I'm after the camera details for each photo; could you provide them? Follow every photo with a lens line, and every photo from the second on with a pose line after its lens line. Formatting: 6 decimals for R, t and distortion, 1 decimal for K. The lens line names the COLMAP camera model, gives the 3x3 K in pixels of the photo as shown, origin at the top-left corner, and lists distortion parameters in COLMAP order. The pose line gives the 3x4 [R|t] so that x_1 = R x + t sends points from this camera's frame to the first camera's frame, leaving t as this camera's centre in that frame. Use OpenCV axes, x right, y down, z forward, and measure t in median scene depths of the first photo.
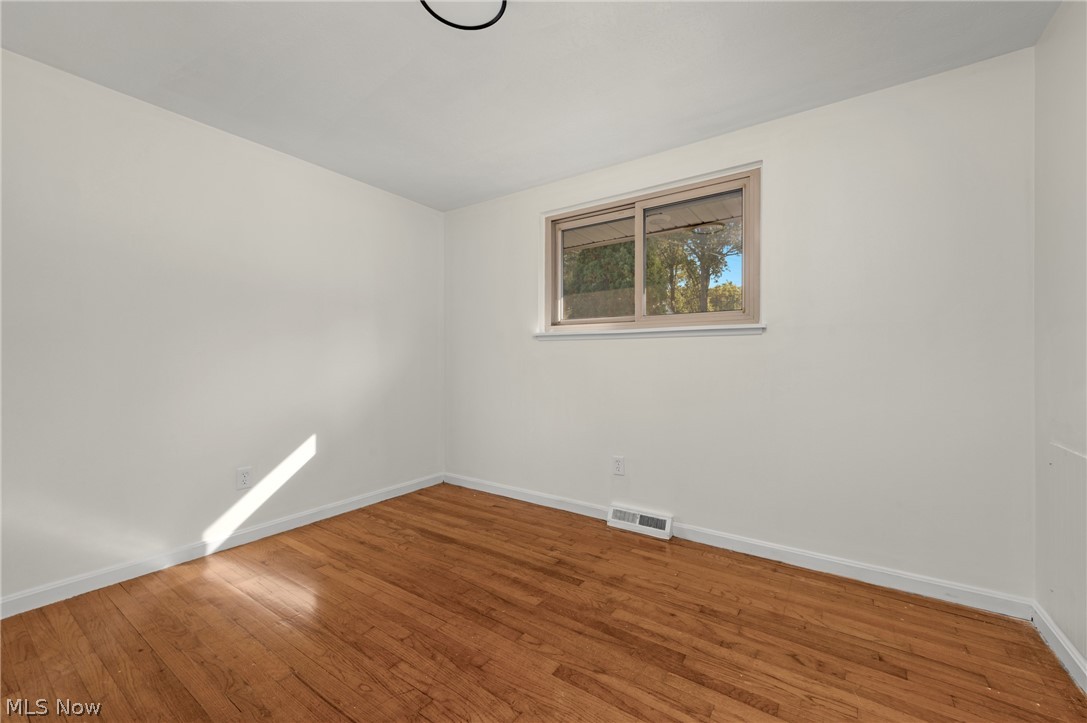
lens RADIAL K [[431.4, 0, 539.5], [0, 431.4, 363.6], [0, 0, 1]] dist [0.006824, -0.000494]
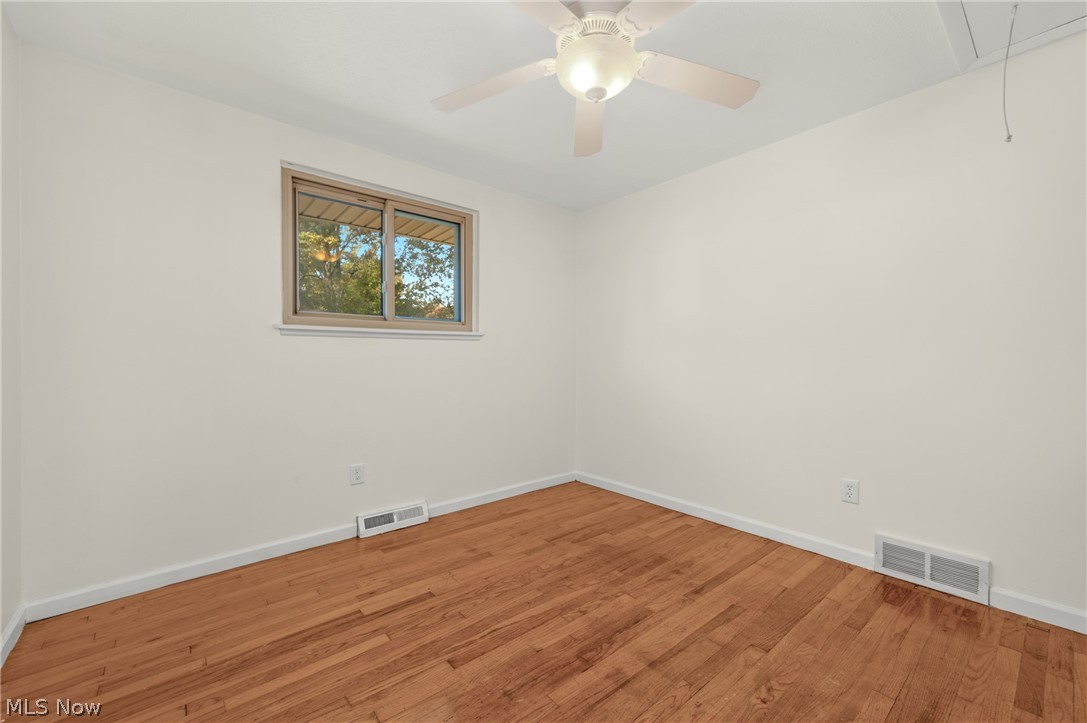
lens RADIAL K [[431.4, 0, 539.1], [0, 431.4, 359.9], [0, 0, 1]] dist [0.006824, -0.000494]
pose [[0.254984, -0.007554, 0.966916, -0.651715], [-0.005170, 0.999945, 0.009175, -0.017618], [-0.966931, -0.007339, 0.254931, 0.415087]]
